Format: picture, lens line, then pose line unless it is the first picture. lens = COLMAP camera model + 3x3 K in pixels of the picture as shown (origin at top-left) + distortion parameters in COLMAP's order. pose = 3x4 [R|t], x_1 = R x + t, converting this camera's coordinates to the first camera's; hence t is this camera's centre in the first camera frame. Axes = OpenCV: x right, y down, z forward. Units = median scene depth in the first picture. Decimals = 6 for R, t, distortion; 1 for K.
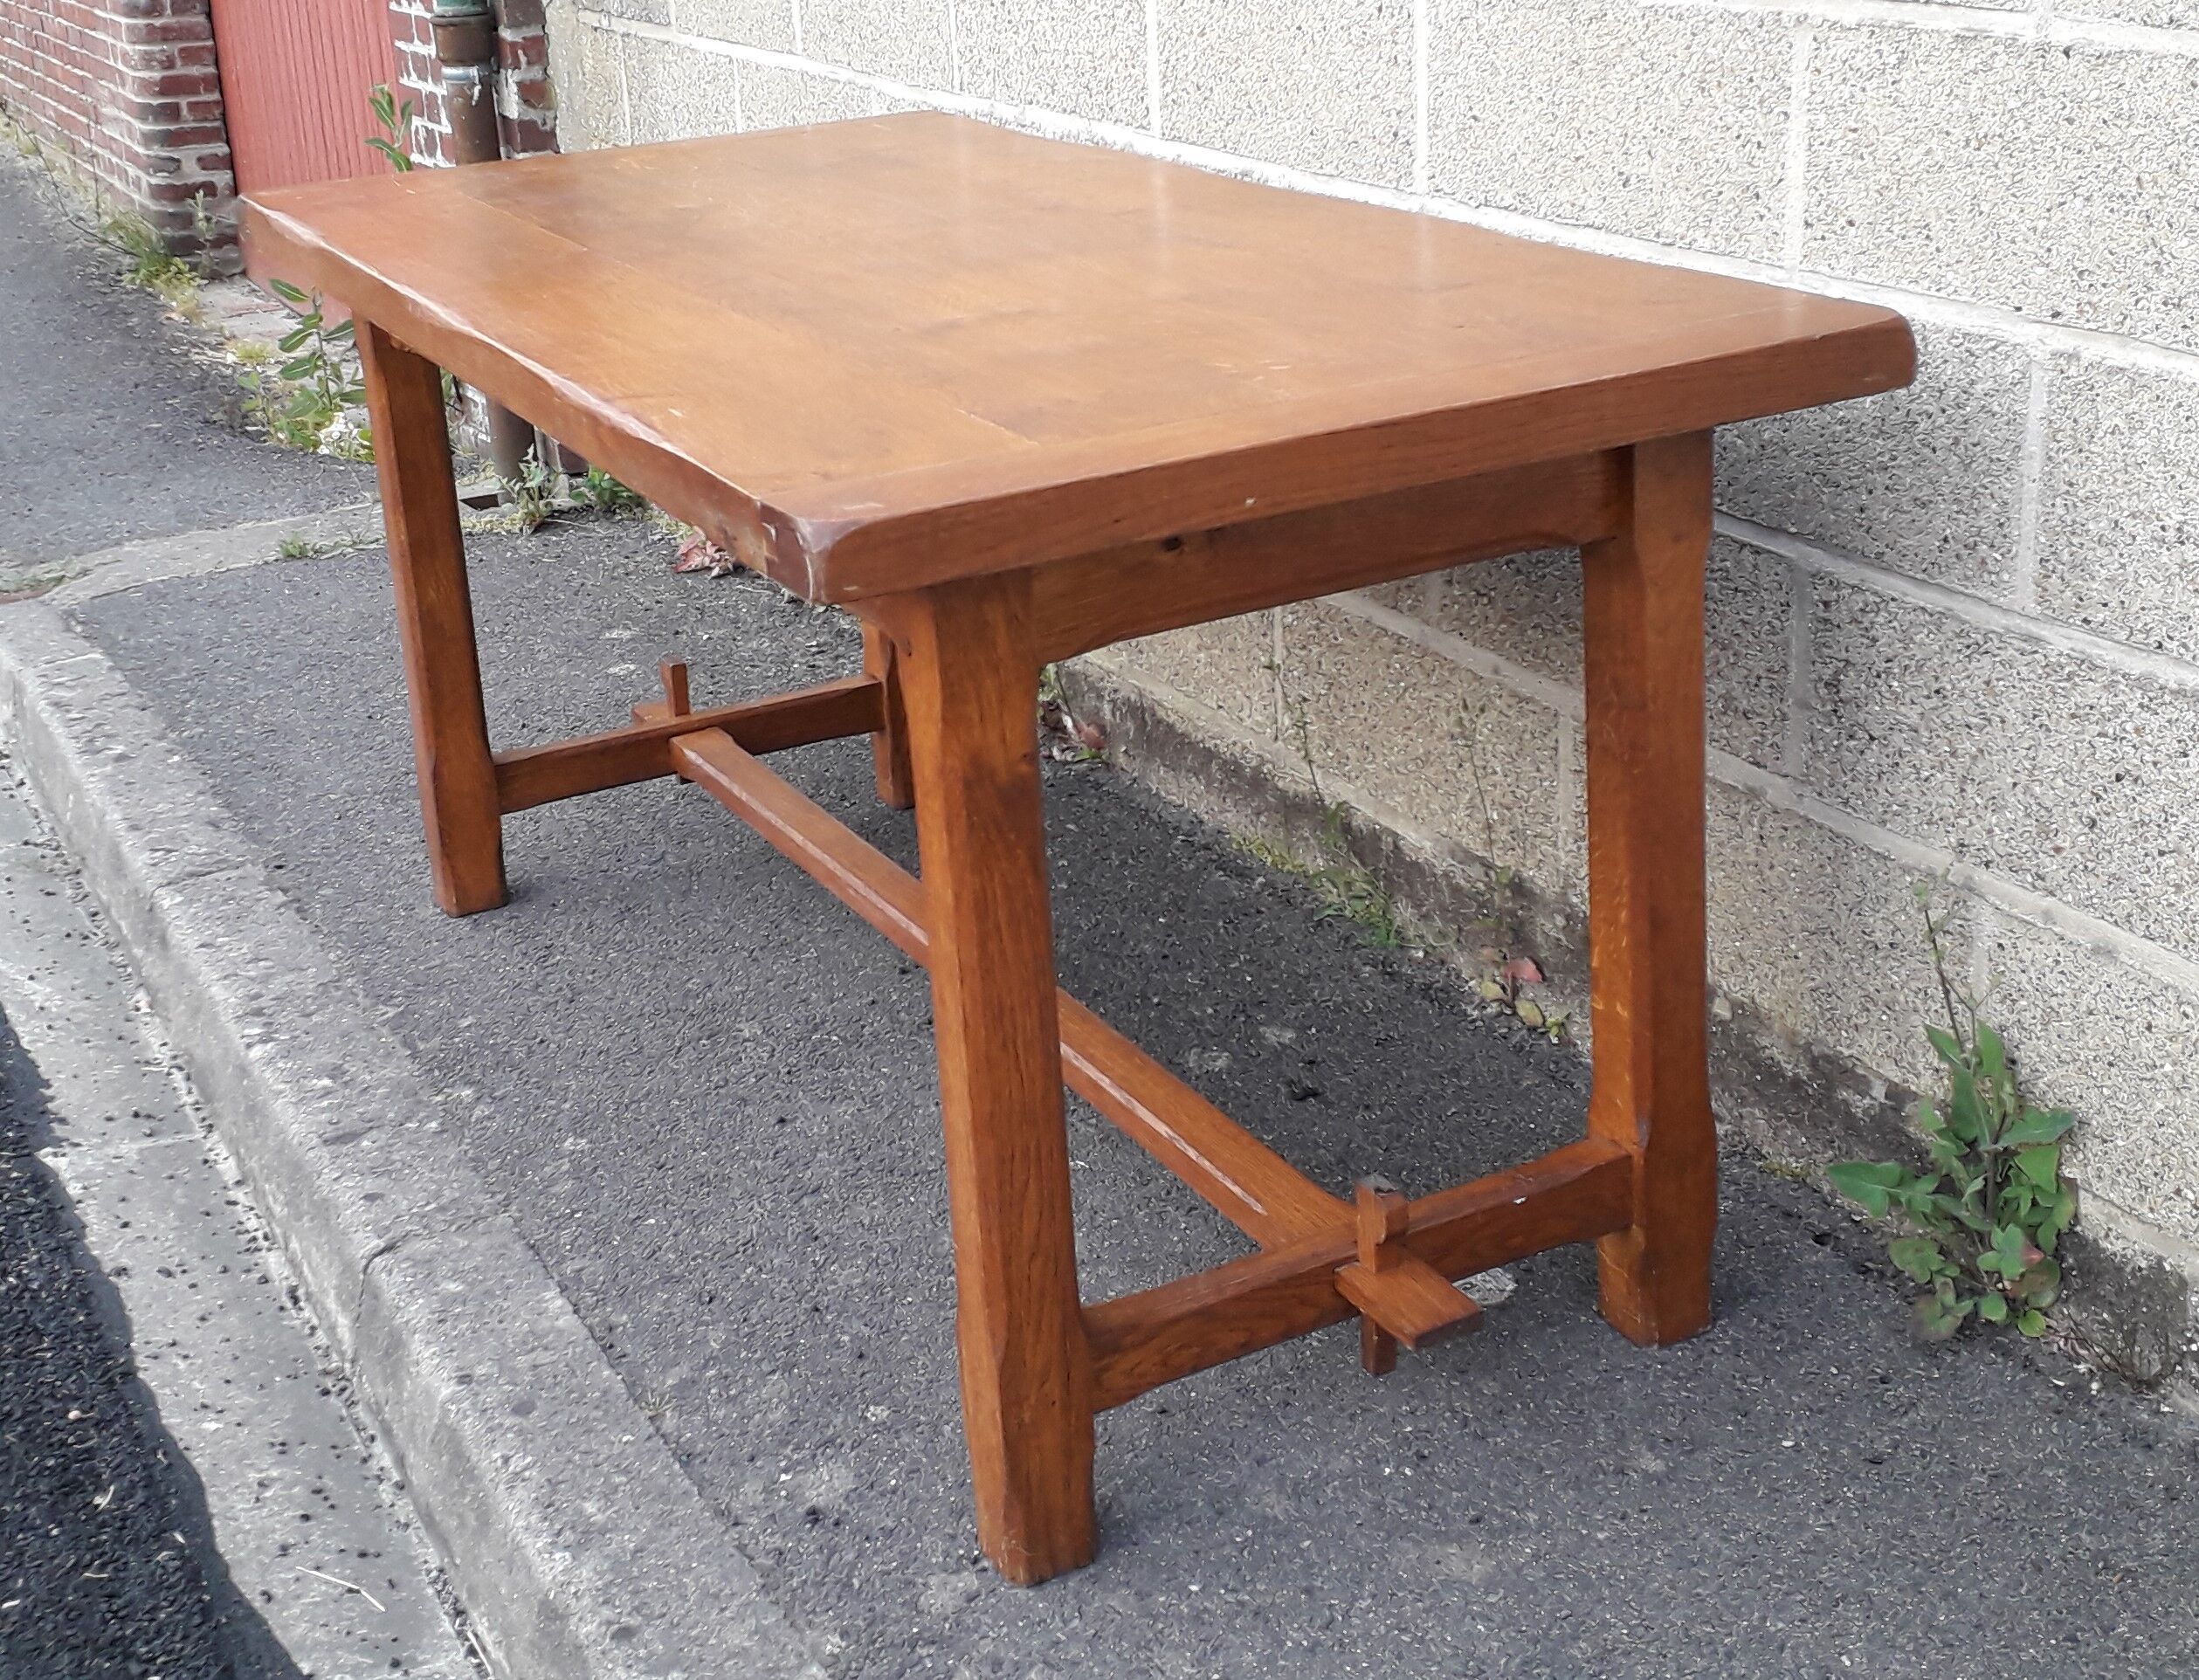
lens RADIAL K [[2842.1, 0, 1070.5], [0, 2842.1, 642.8], [0, 0, 1]] dist [0.252665, -0.790875]
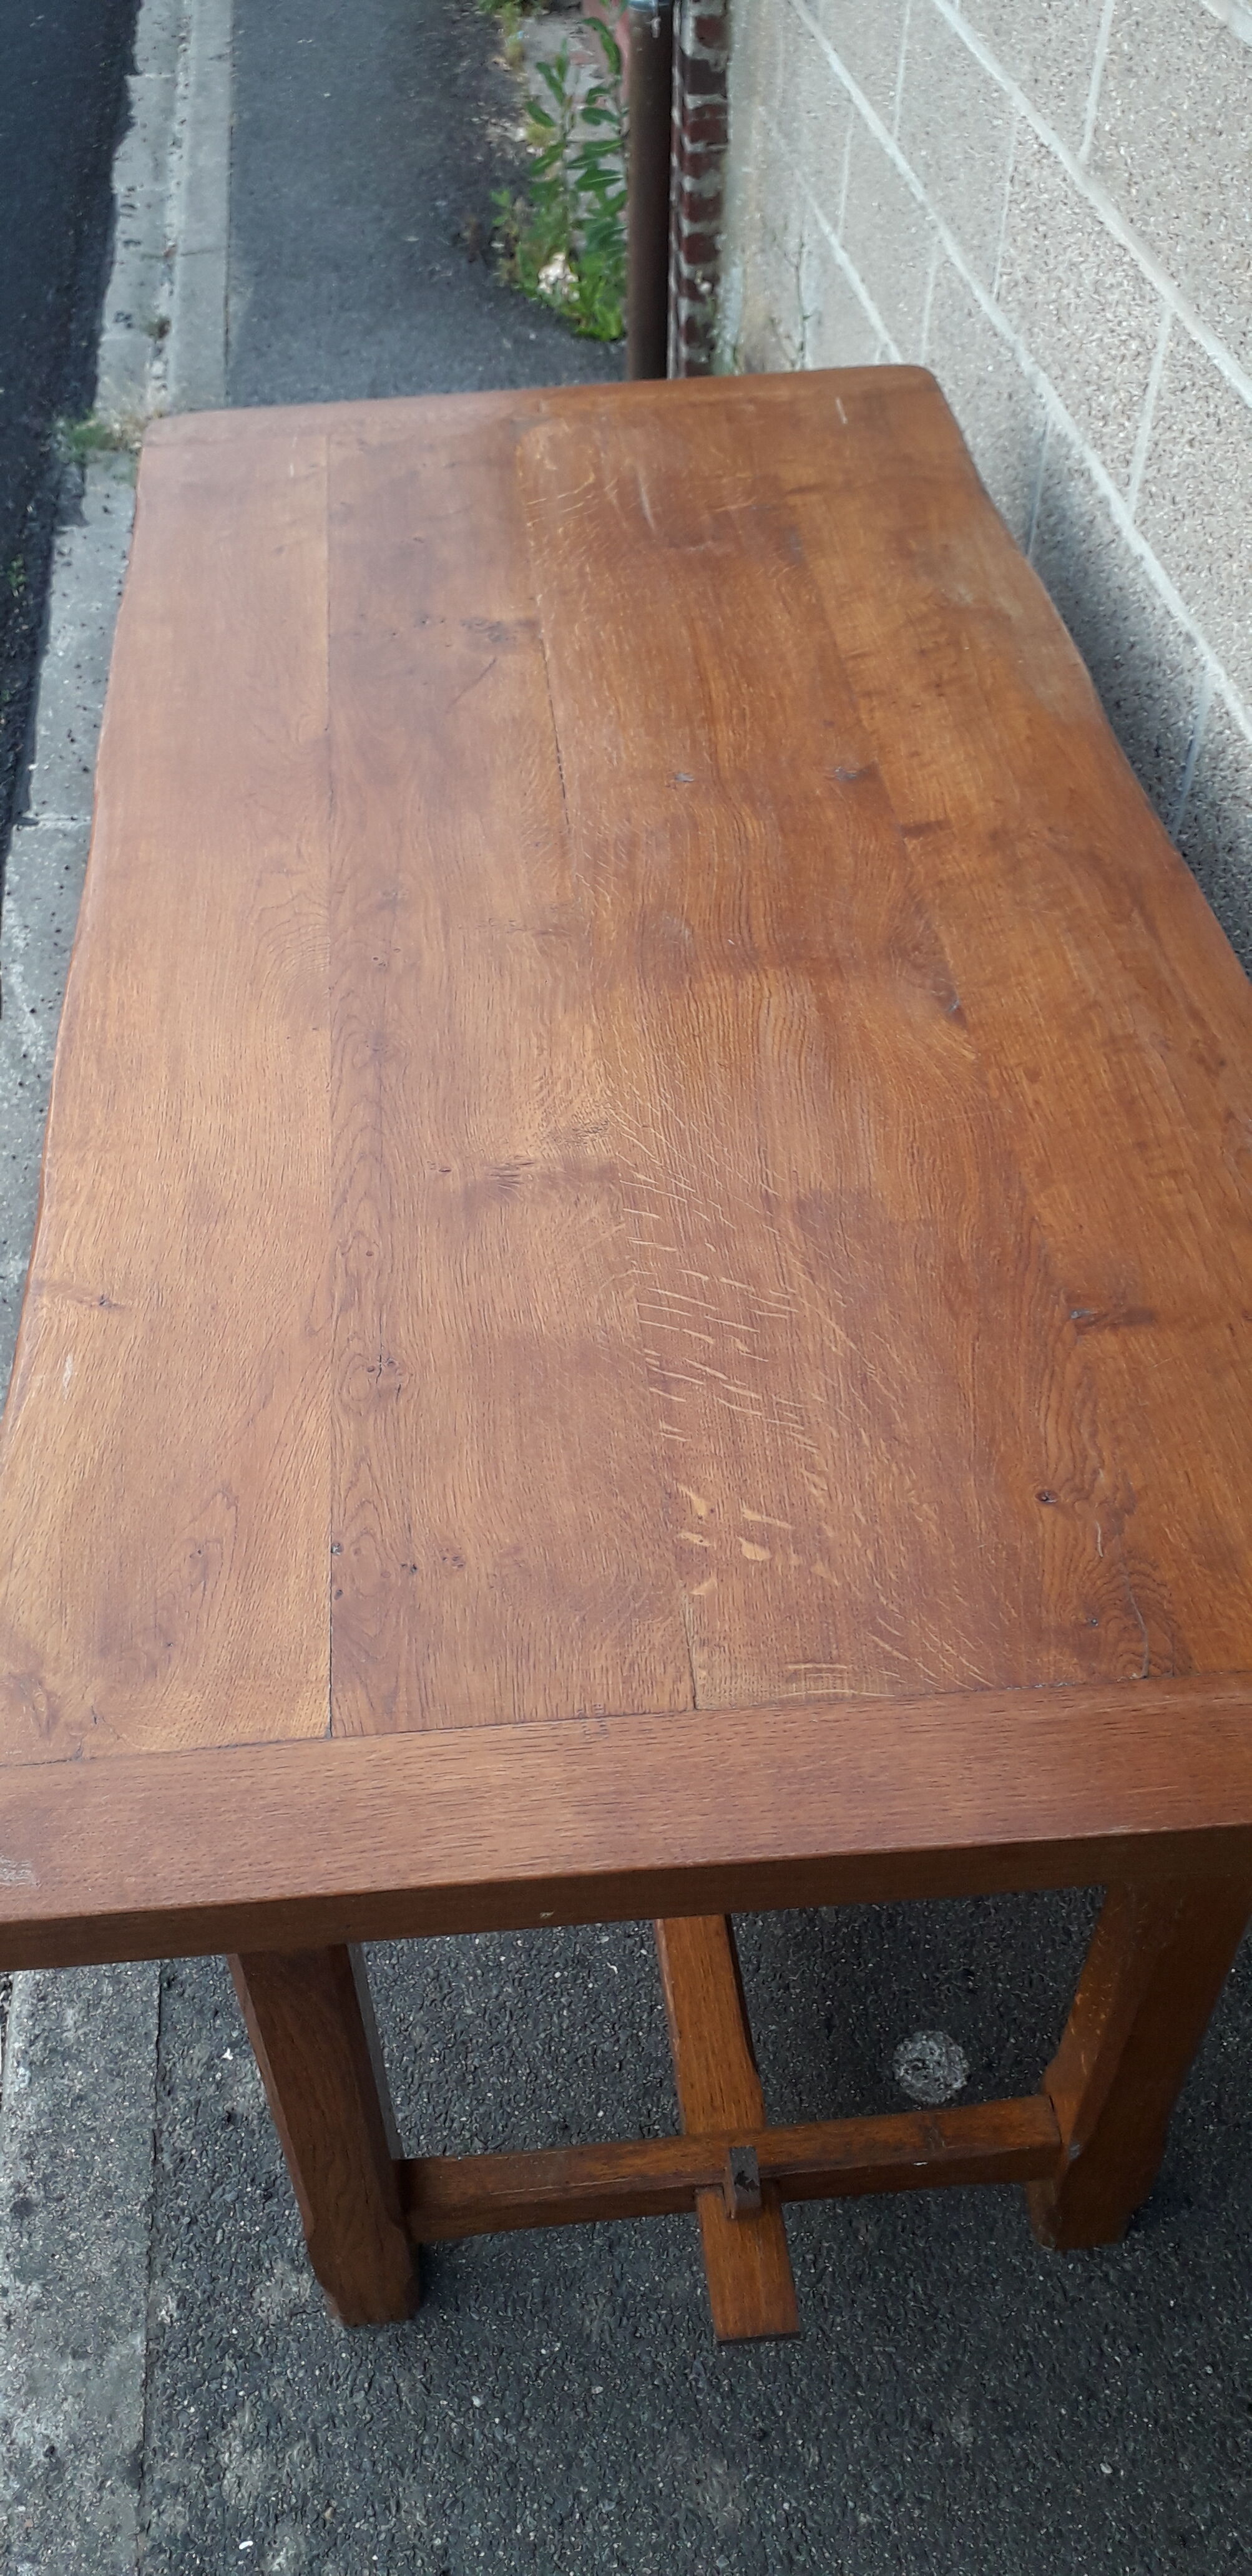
lens RADIAL K [[2114.5, 0, 505.1], [0, 2114.5, 1228.0], [0, 0, 1]] dist [0.007895, 0.007987]
pose [[0.921710, 0.288205, -0.259592, 0.096079], [-0.136326, 0.867266, 0.478816, -0.315838], [0.363132, -0.405941, 0.838658, 0.377986]]
